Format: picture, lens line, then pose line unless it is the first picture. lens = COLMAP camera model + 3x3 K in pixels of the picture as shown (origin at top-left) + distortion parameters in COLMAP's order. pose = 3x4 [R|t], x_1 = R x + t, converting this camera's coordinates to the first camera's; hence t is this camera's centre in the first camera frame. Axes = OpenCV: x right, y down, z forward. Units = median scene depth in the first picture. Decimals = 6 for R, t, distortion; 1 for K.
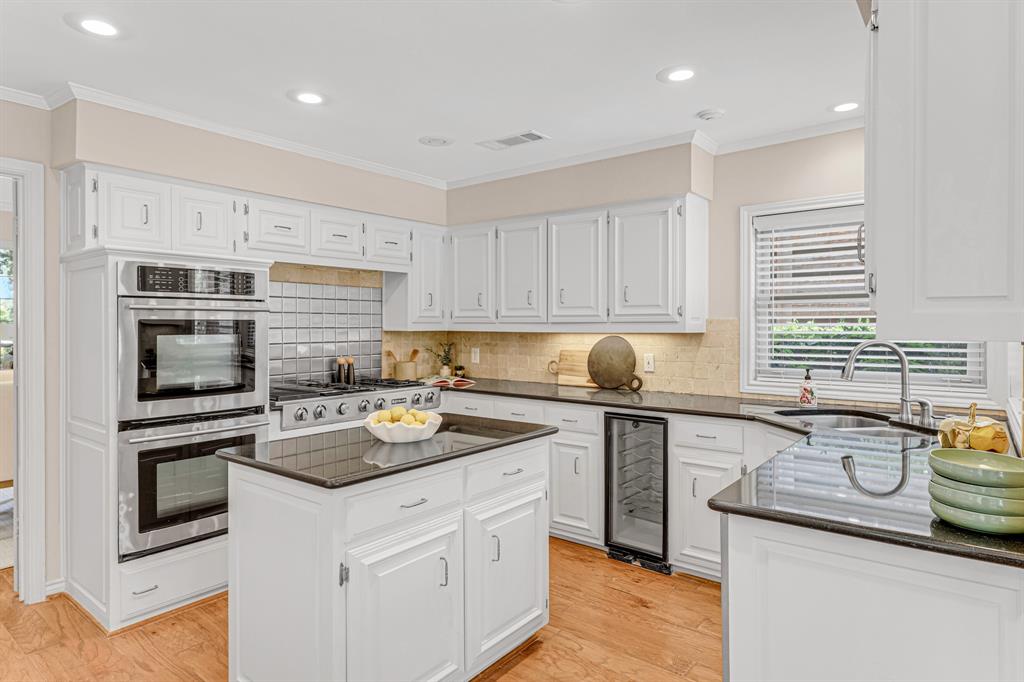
lens RADIAL K [[597.8, 0, 517.4], [0, 597.8, 325.0], [0, 0, 1]] dist [0.000134, 0.000994]
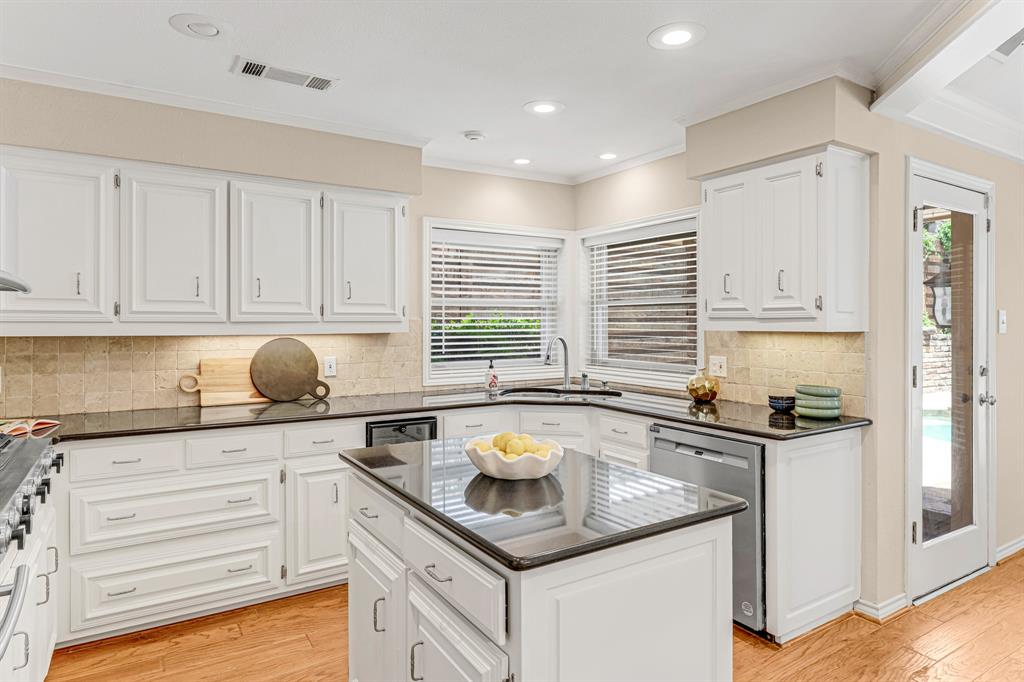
lens RADIAL K [[597.8, 0, 517.4], [0, 597.8, 325.0], [0, 0, 1]] dist [0.000134, 0.000994]
pose [[0.338191, -0.000990, 0.941077, -0.527758], [0.002831, 0.999996, 0.000034, 0.001018], [-0.941073, 0.002653, 0.338193, 0.418274]]
